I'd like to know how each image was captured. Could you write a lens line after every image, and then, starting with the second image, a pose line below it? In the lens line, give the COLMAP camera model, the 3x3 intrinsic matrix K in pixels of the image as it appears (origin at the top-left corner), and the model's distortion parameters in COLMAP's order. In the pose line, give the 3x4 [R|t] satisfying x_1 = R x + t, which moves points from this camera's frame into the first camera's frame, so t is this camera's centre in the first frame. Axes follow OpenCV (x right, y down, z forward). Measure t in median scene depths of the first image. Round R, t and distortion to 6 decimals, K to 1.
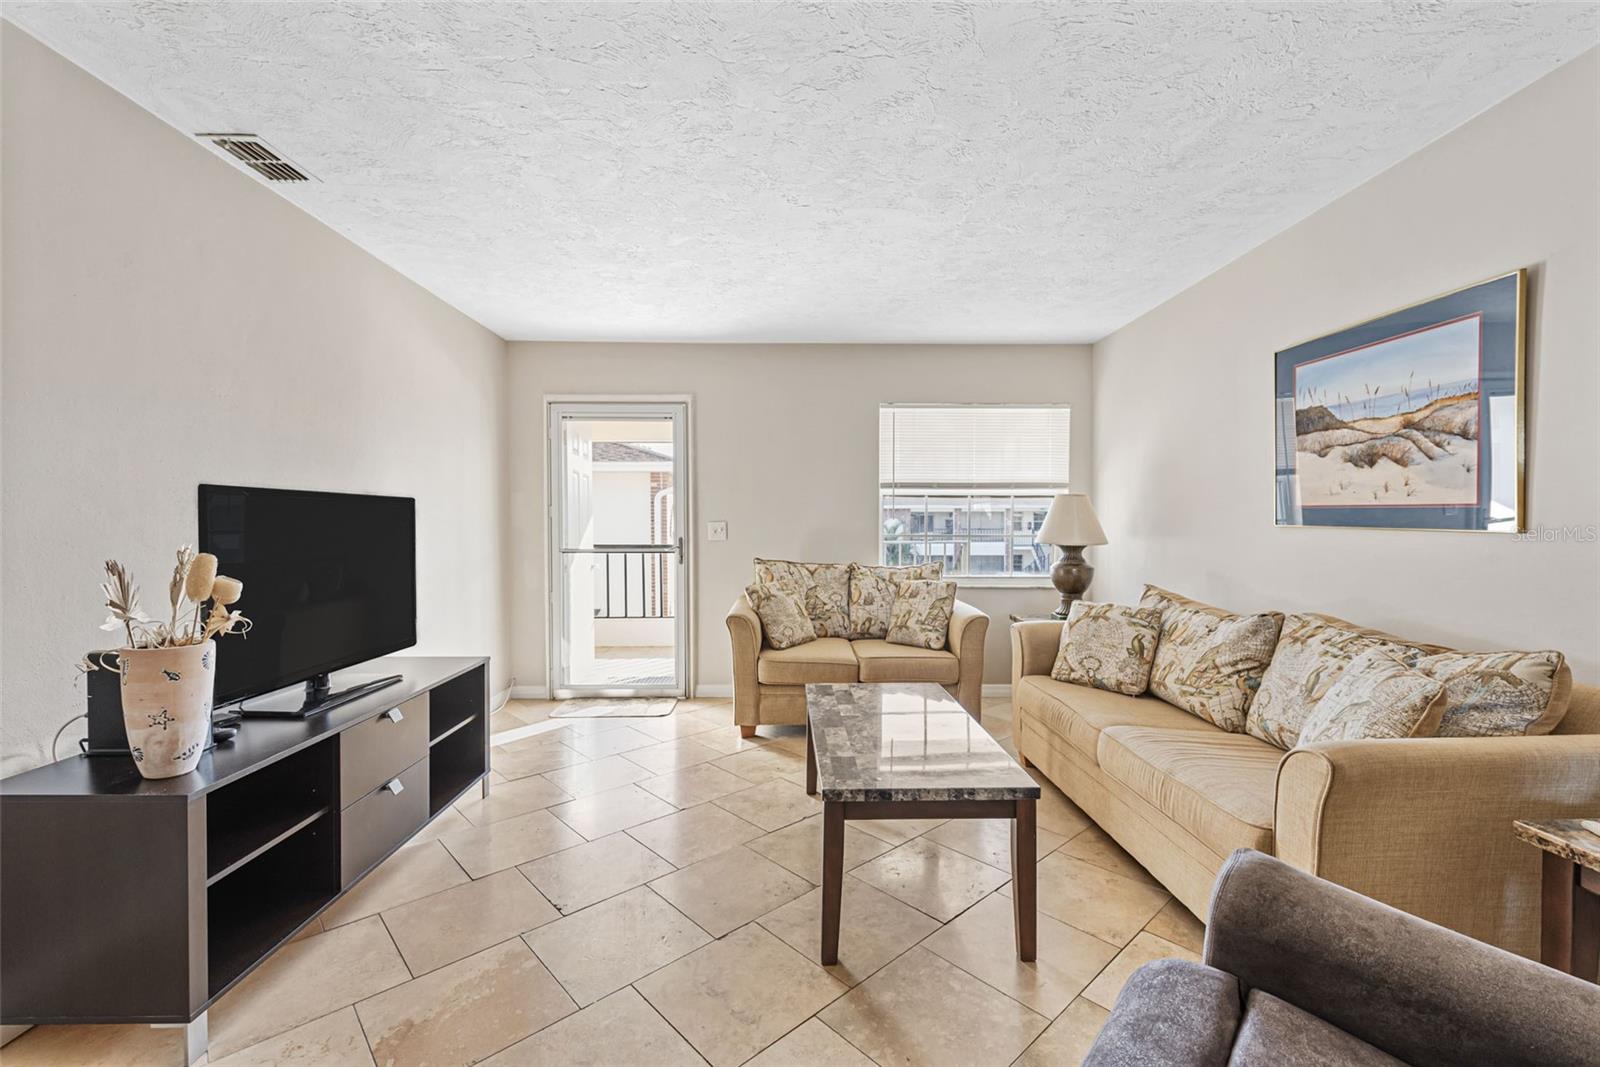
lens RADIAL K [[692.4, 0, 797.8], [0, 692.4, 535.9], [0, 0, 1]] dist [0.009025, -0.004330]
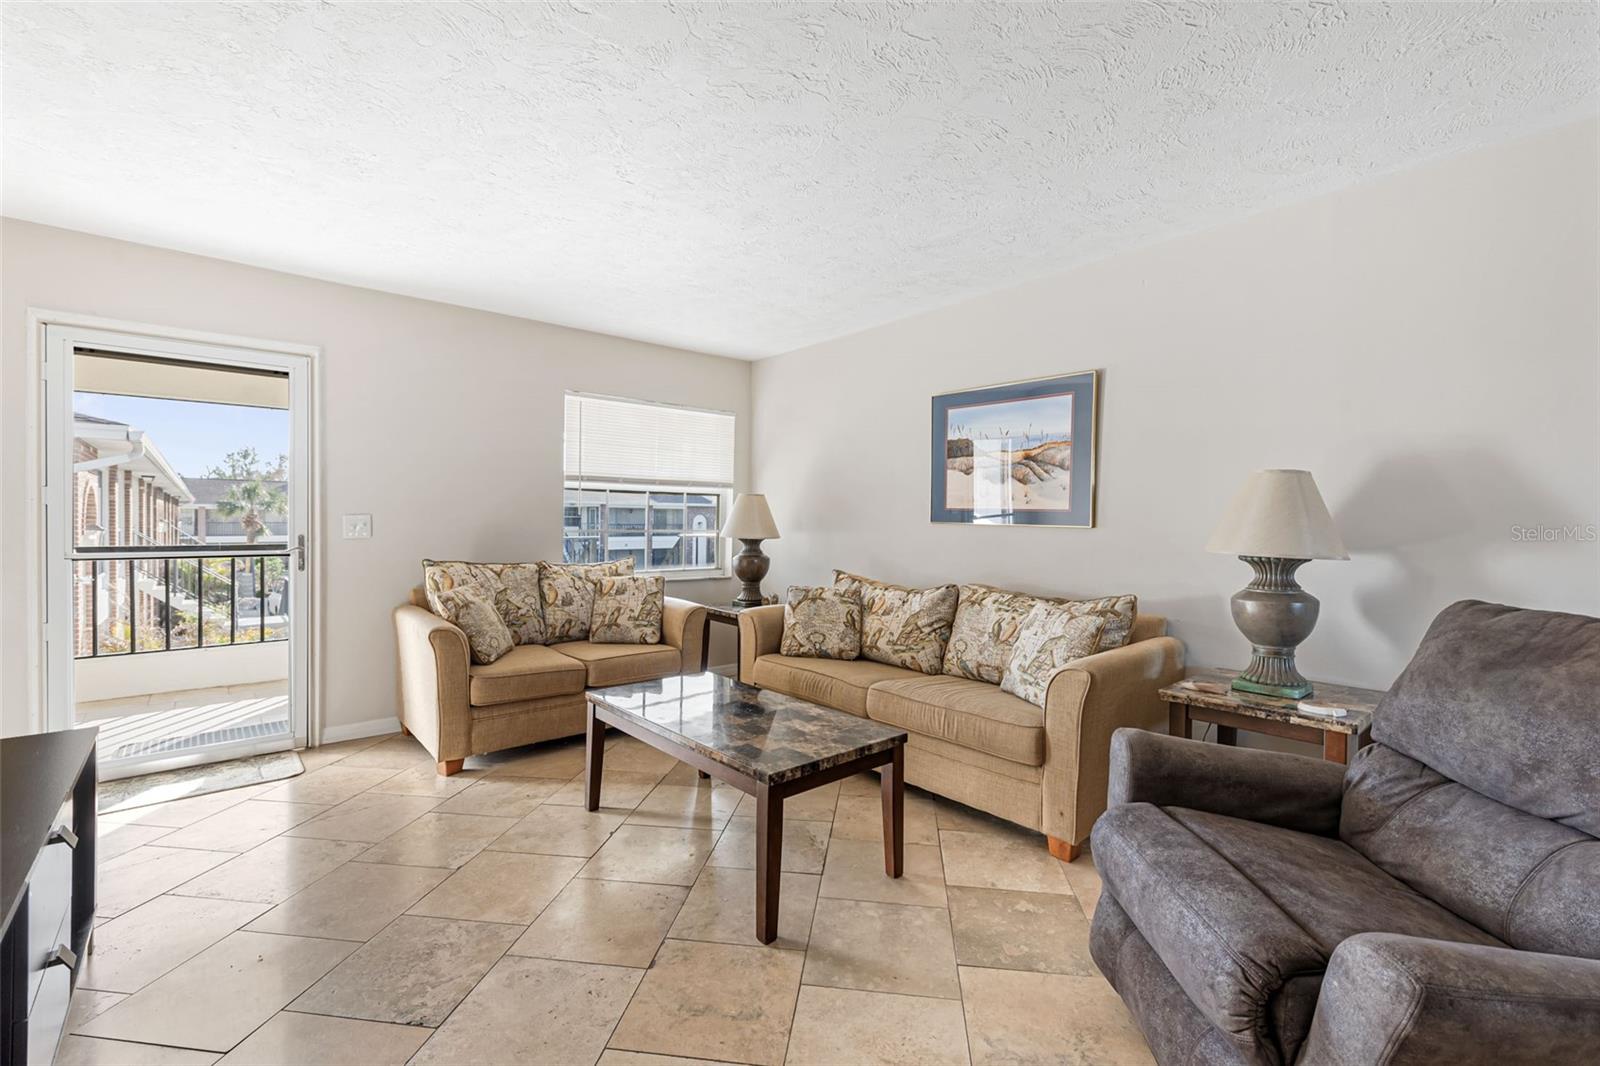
lens RADIAL K [[692.4, 0, 817.5], [0, 692.4, 536.1], [0, 0, 1]] dist [0.009025, -0.004330]
pose [[0.761740, -0.009019, 0.647820, -0.358361], [0.005118, 0.999956, 0.007904, 0.000232], [-0.647862, -0.002705, 0.761753, 0.101846]]
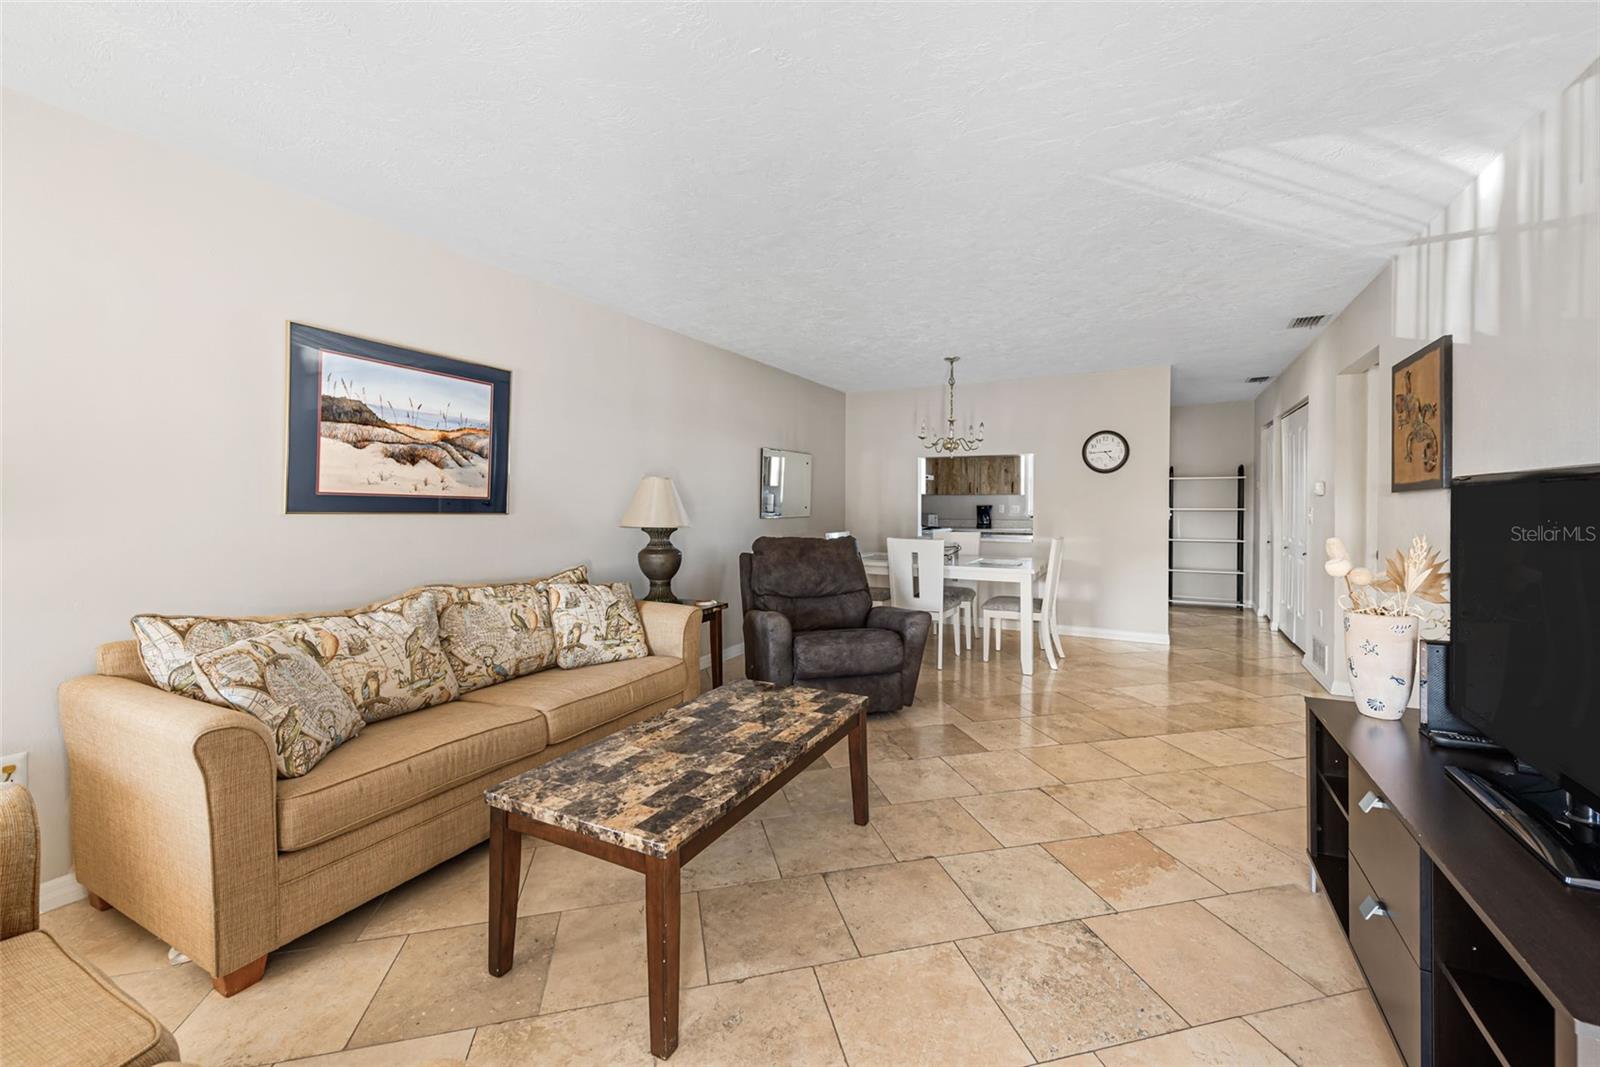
lens RADIAL K [[641.1, 0, 800.5], [0, 641.1, 532.3], [0, 0, 1]] dist [0.012731, -0.004722]
pose [[-0.878111, -0.021610, 0.477968, -0.290495], [0.007913, 0.998187, 0.059668, -0.033548], [-0.478391, 0.056177, -0.876348, 1.380674]]
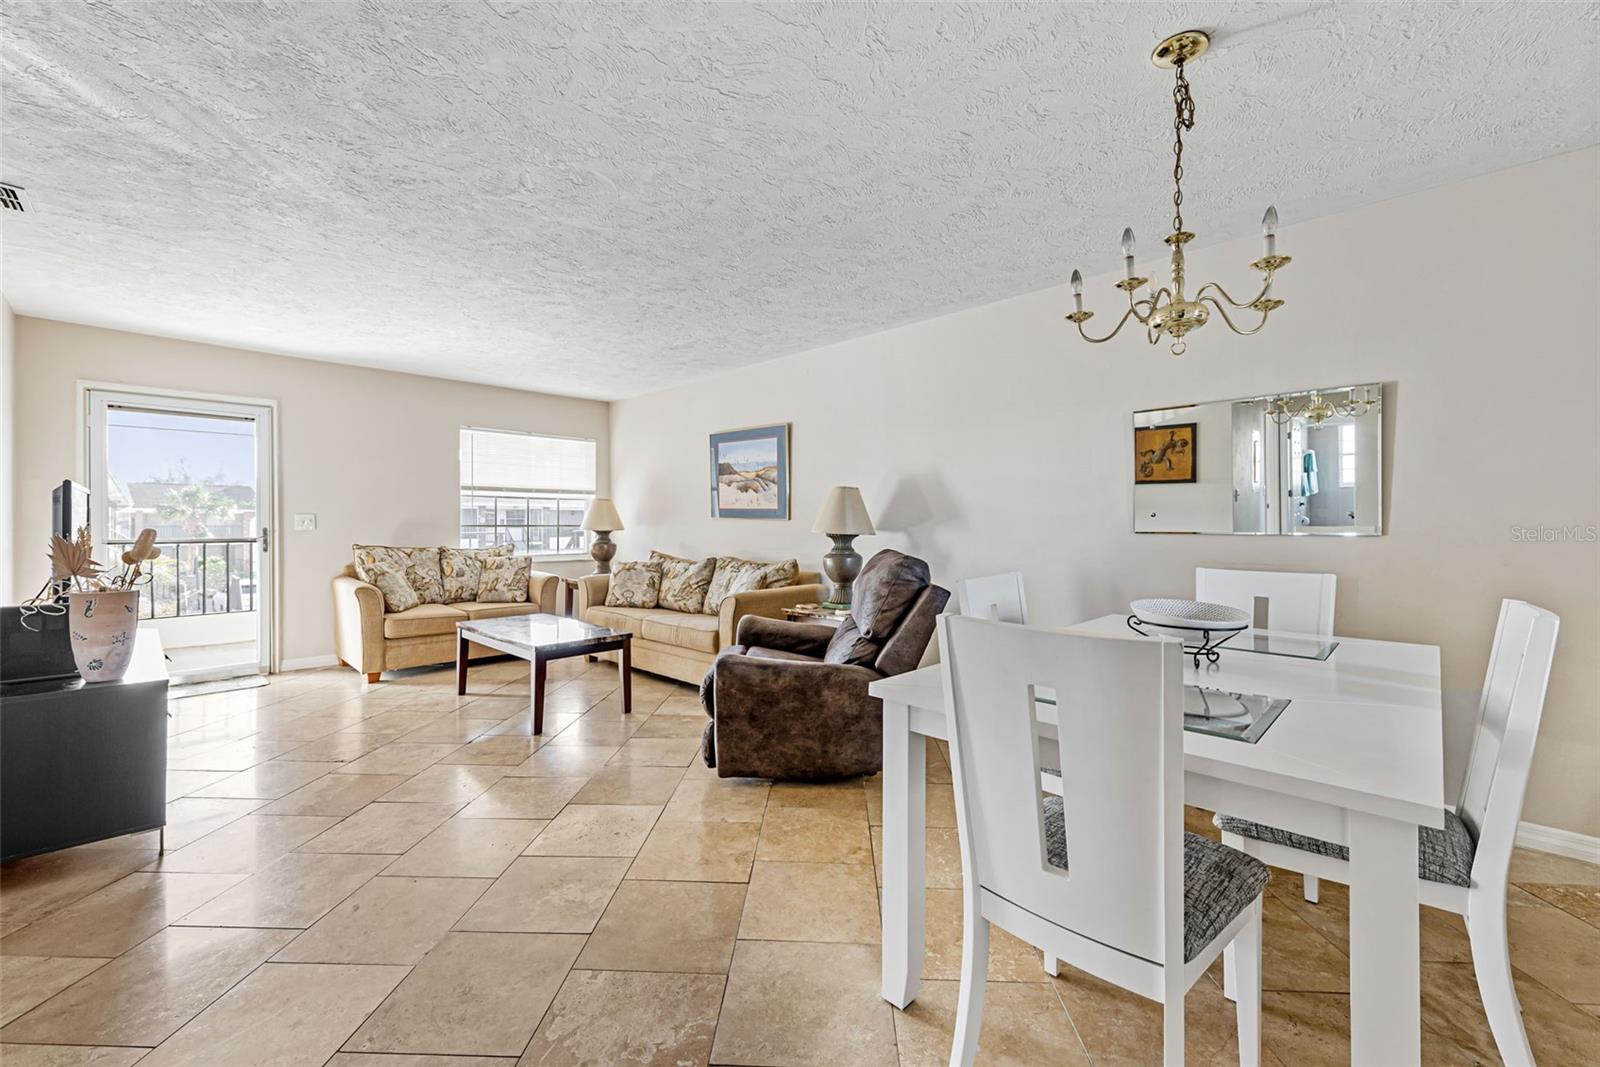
lens RADIAL K [[641.1, 0, 813.5], [0, 641.1, 536.1], [0, 0, 1]] dist [0.012731, -0.004722]
pose [[0.704716, -0.014935, 0.709333, -0.439922], [0.011866, 0.999887, 0.009263, 0.024152], [-0.709391, 0.001890, 0.704813, -0.545405]]
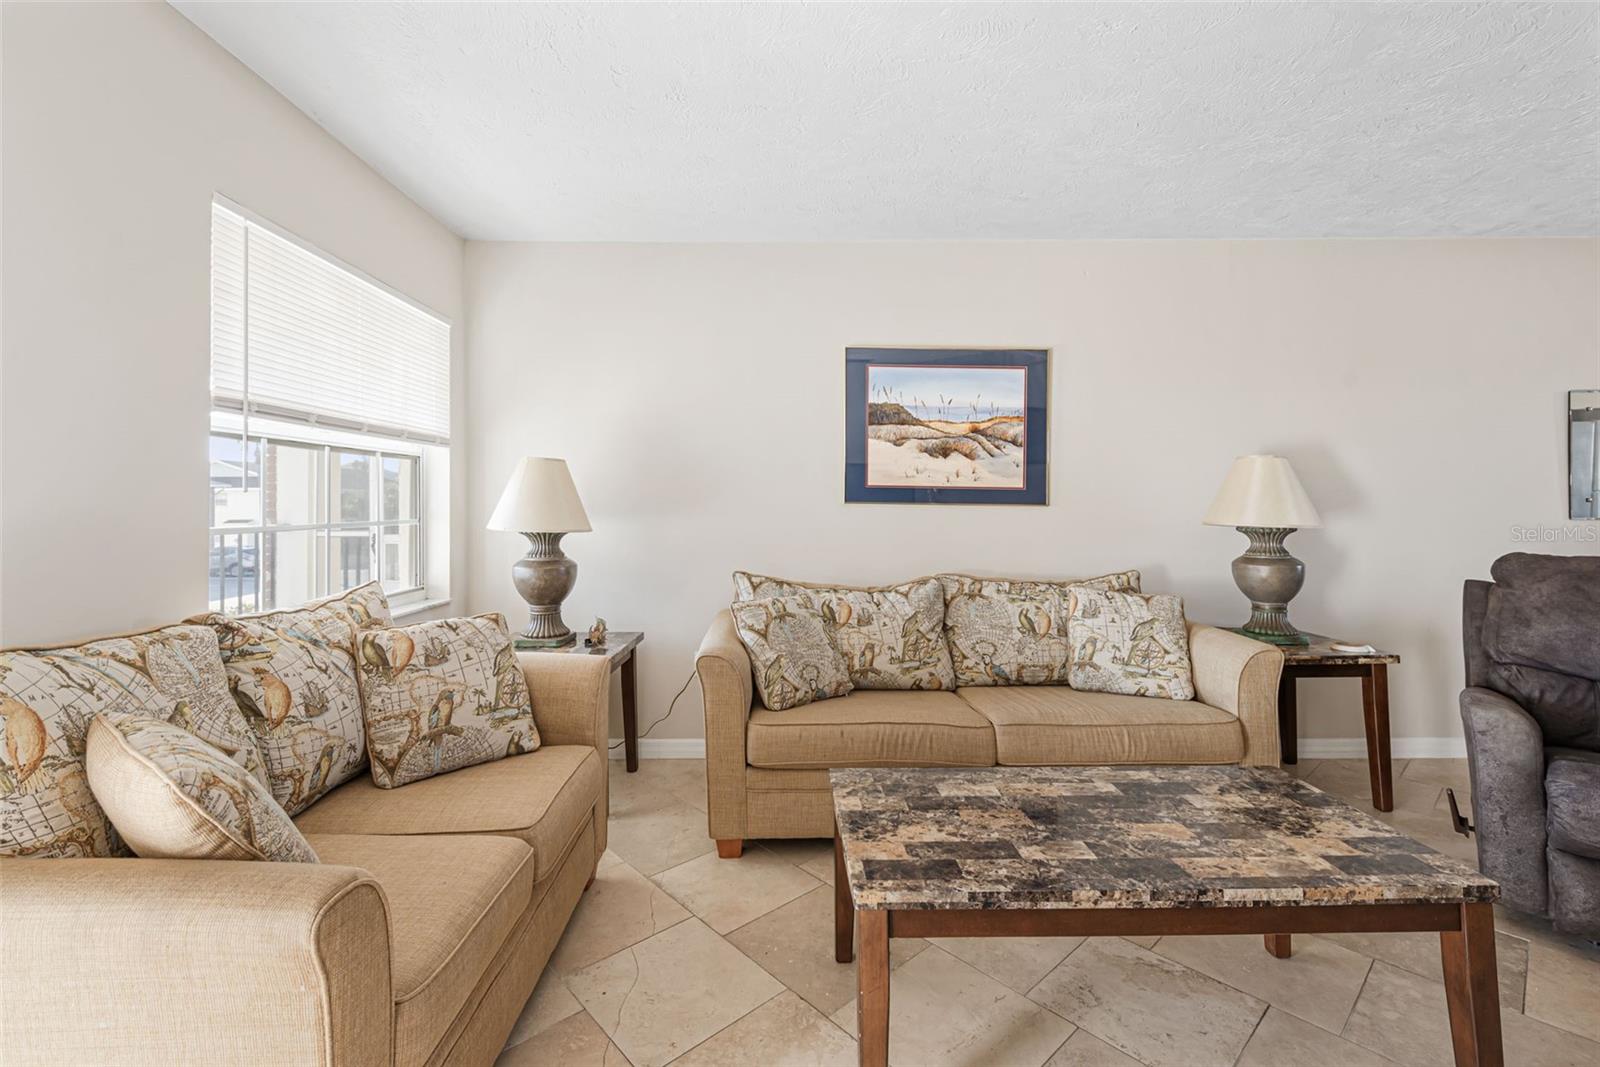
lens RADIAL K [[692.4, 0, 772.2], [0, 692.4, 488.7], [0, 0, 1]] dist [0.009025, -0.004330]
pose [[0.002937, 0.017297, 0.999846, -0.410413], [0.020187, 0.999646, -0.017353, -0.019276], [-0.999792, 0.020235, 0.002587, 1.081247]]
